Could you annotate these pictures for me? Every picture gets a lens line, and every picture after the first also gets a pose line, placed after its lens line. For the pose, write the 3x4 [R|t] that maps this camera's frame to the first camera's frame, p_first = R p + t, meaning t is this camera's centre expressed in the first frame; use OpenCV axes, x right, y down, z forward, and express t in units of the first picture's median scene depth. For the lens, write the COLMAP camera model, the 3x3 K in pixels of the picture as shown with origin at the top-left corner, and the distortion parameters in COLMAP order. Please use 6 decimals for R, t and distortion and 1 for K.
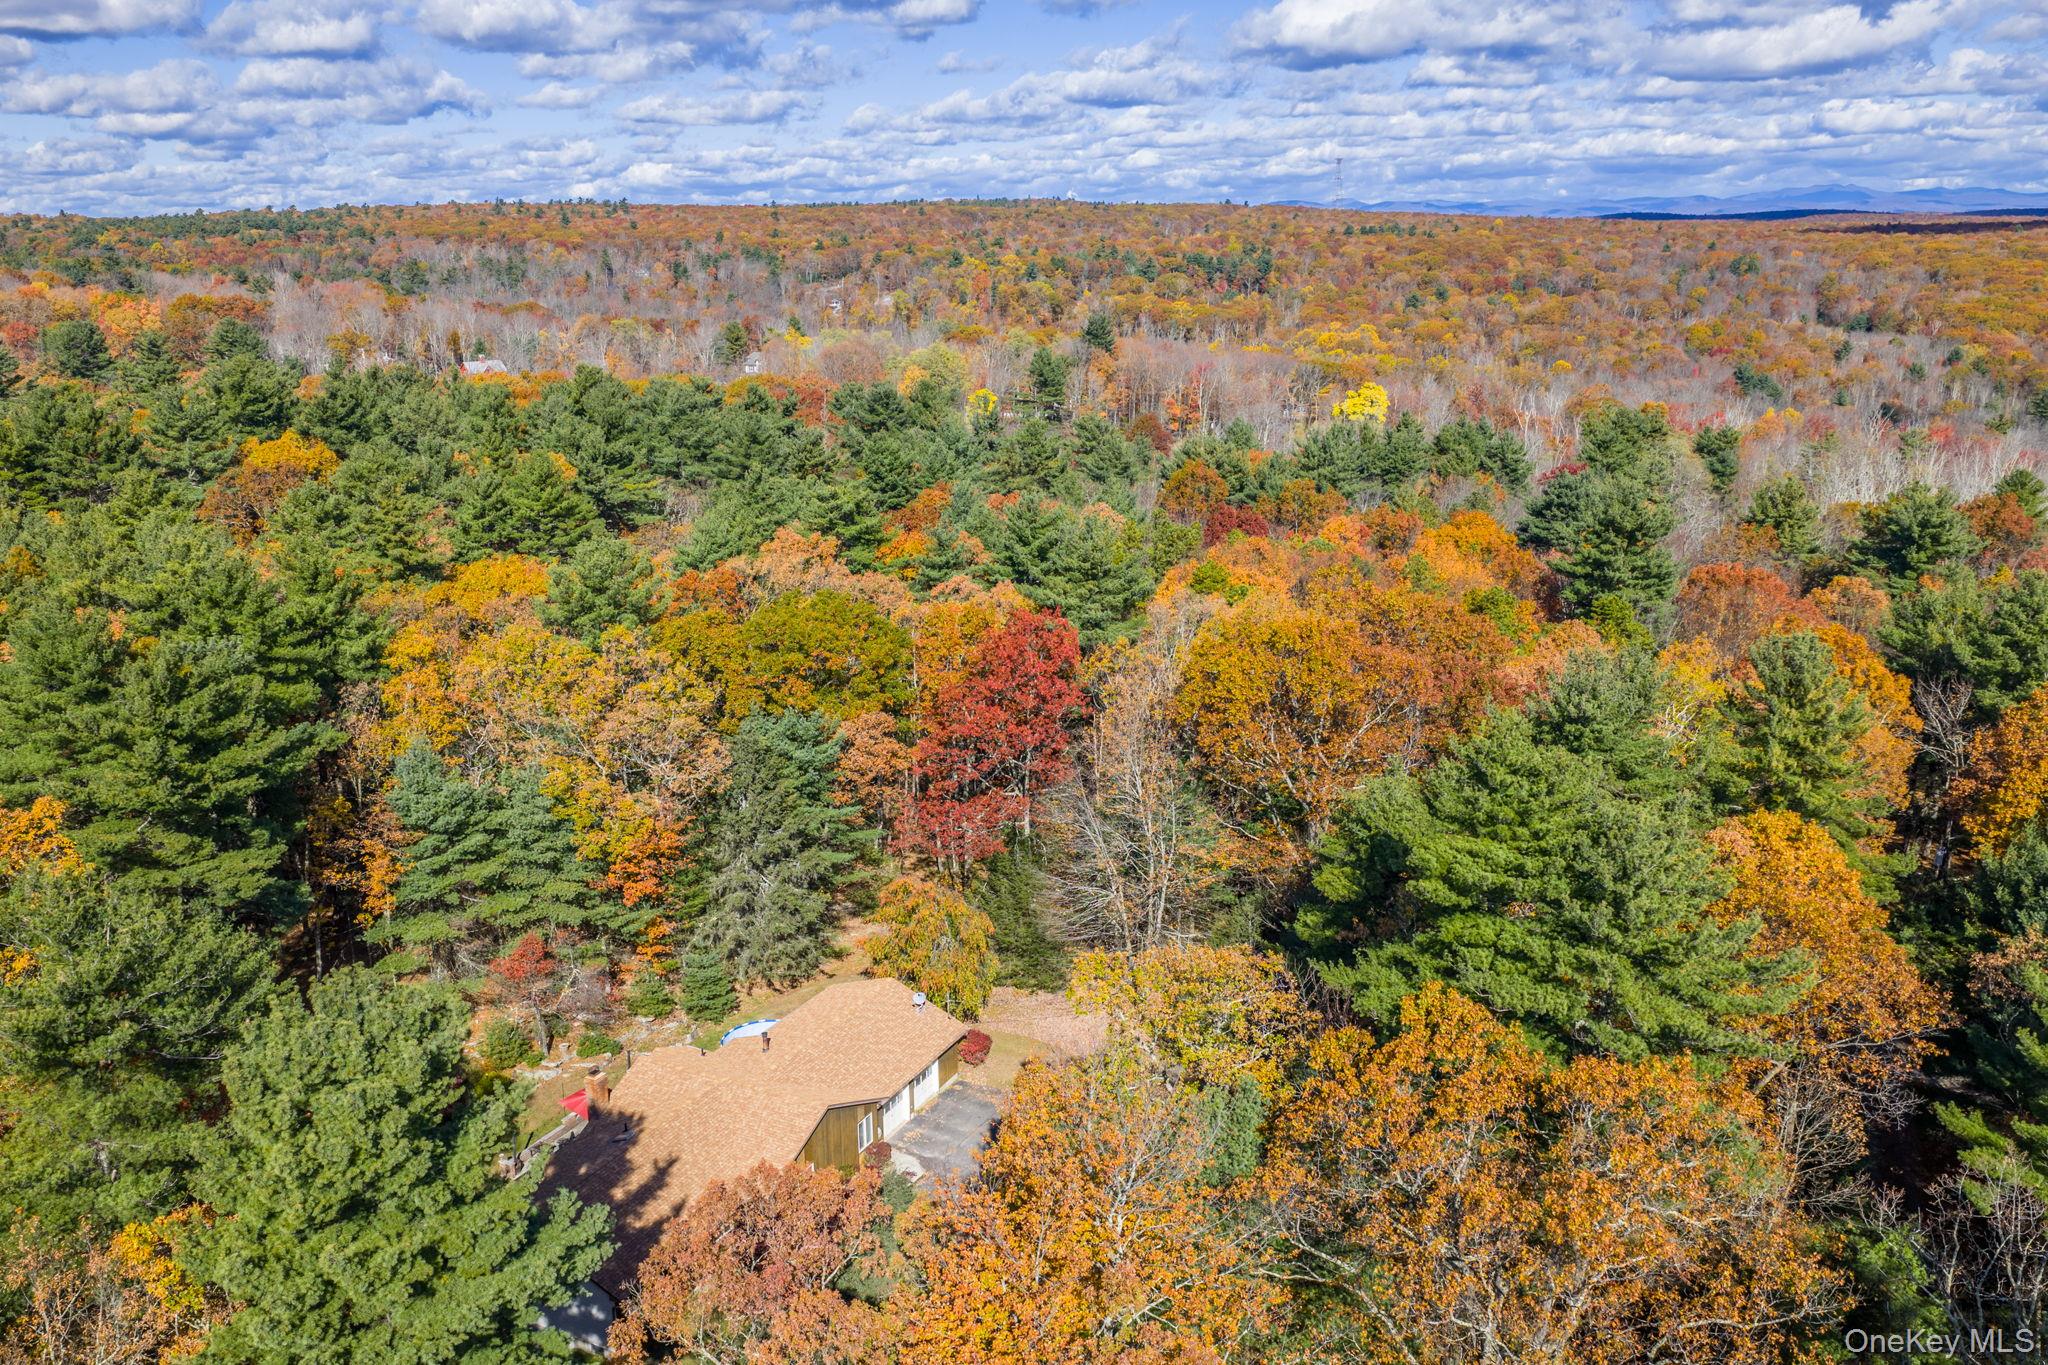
lens RADIAL K [[1643.1, 0, 1024.0], [0, 1643.1, 682.5], [0, 0, 1]] dist [0.010265, -0.052649]
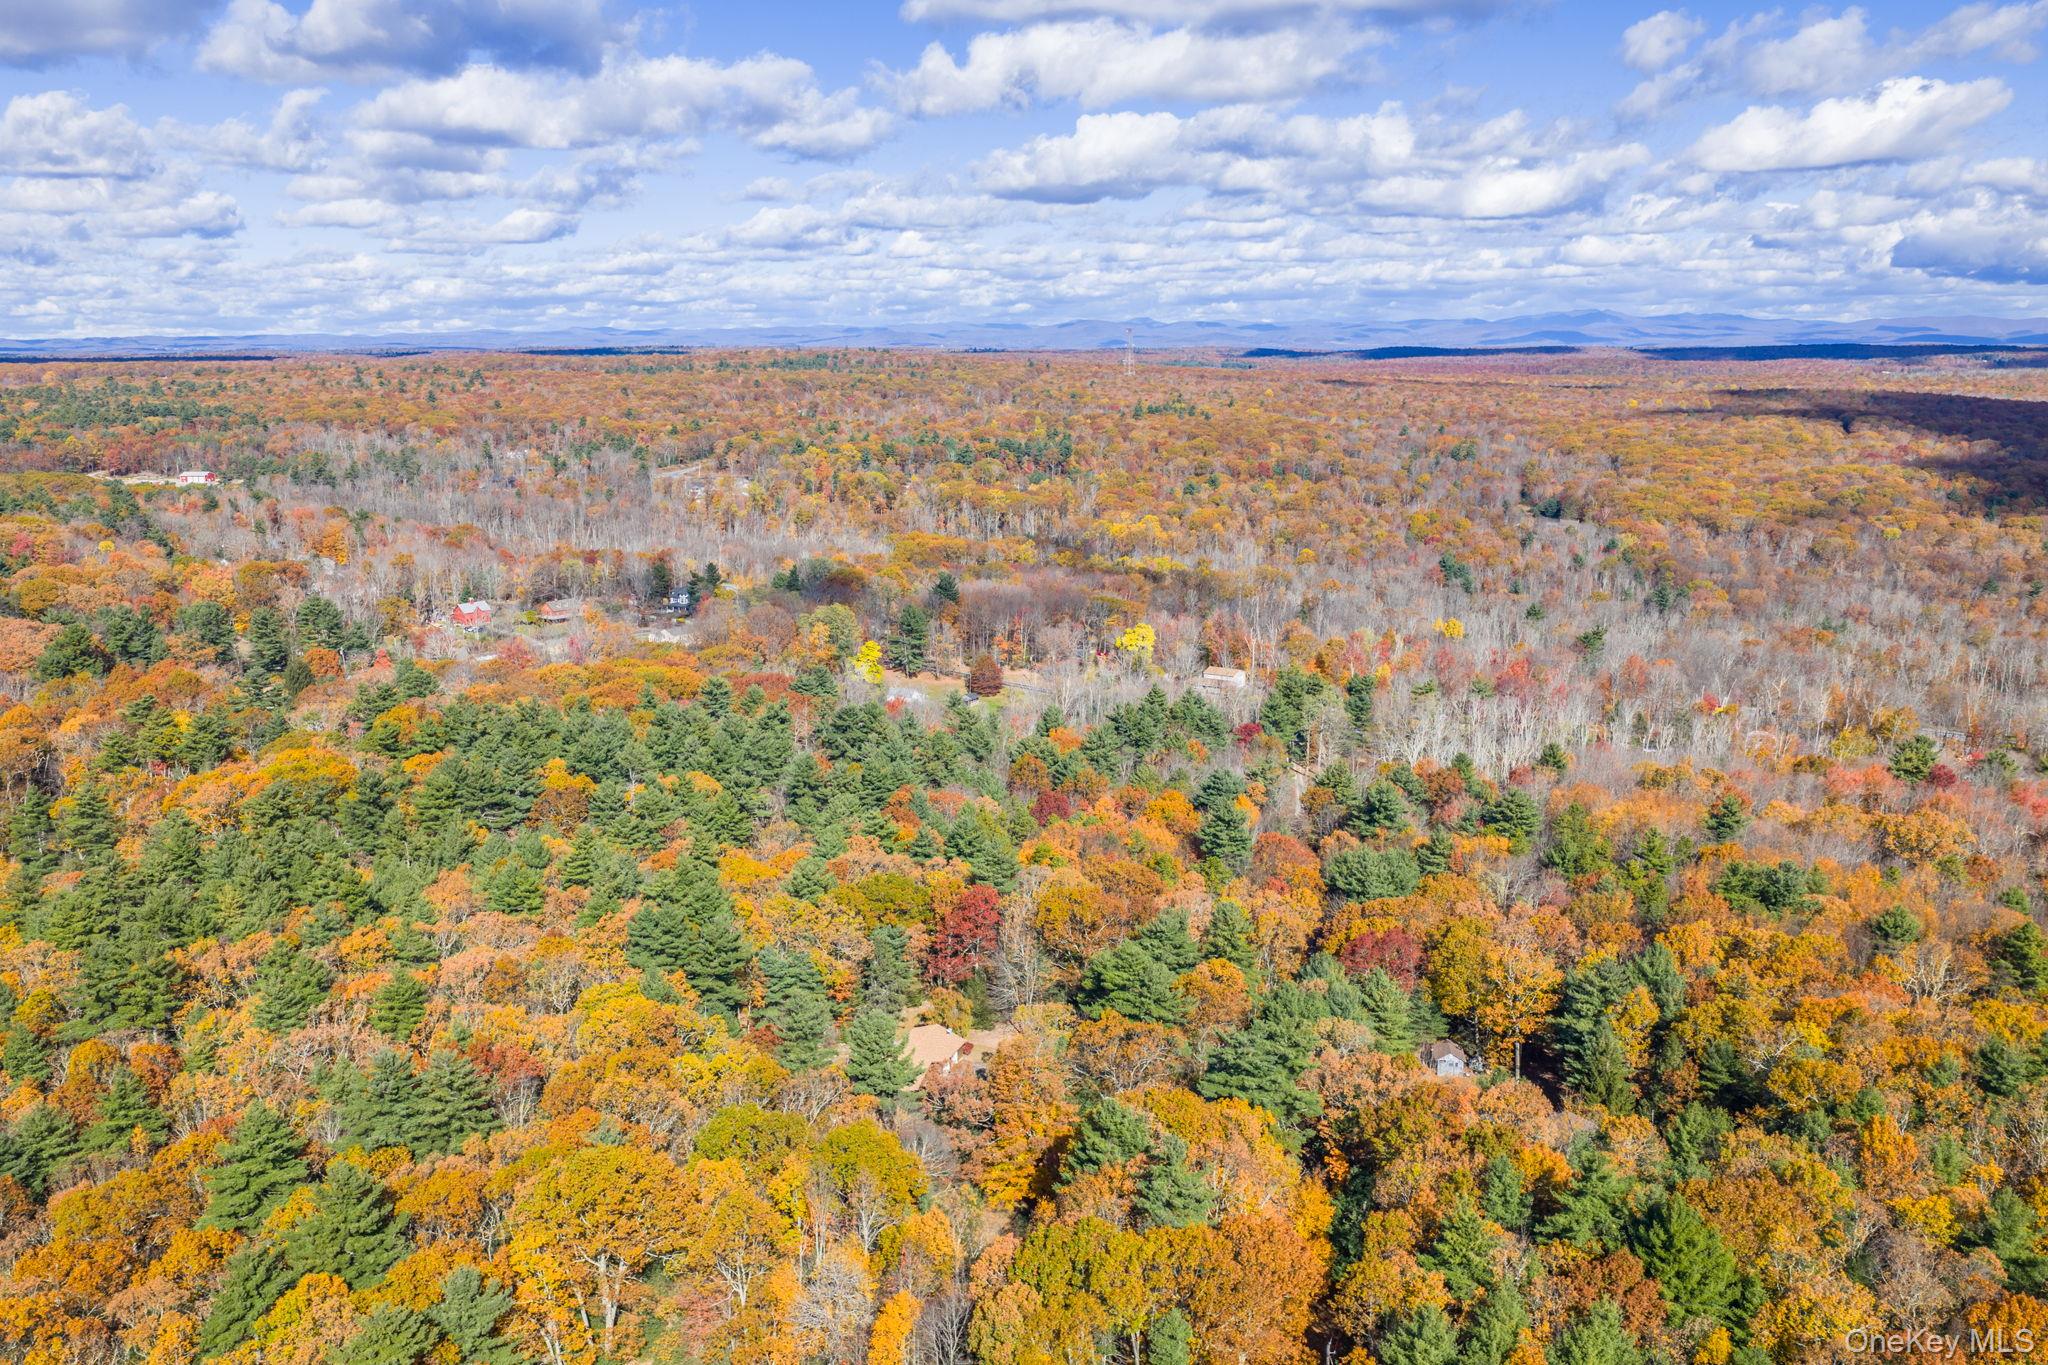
lens RADIAL K [[1643.1, 0, 1024.0], [0, 1643.1, 682.5], [0, 0, 1]] dist [0.010265, -0.052649]
pose [[0.993295, -0.014139, 0.114740, -0.027363], [0.021563, 0.997735, -0.063725, -0.024331], [-0.113579, 0.065772, 0.991349, -0.202640]]
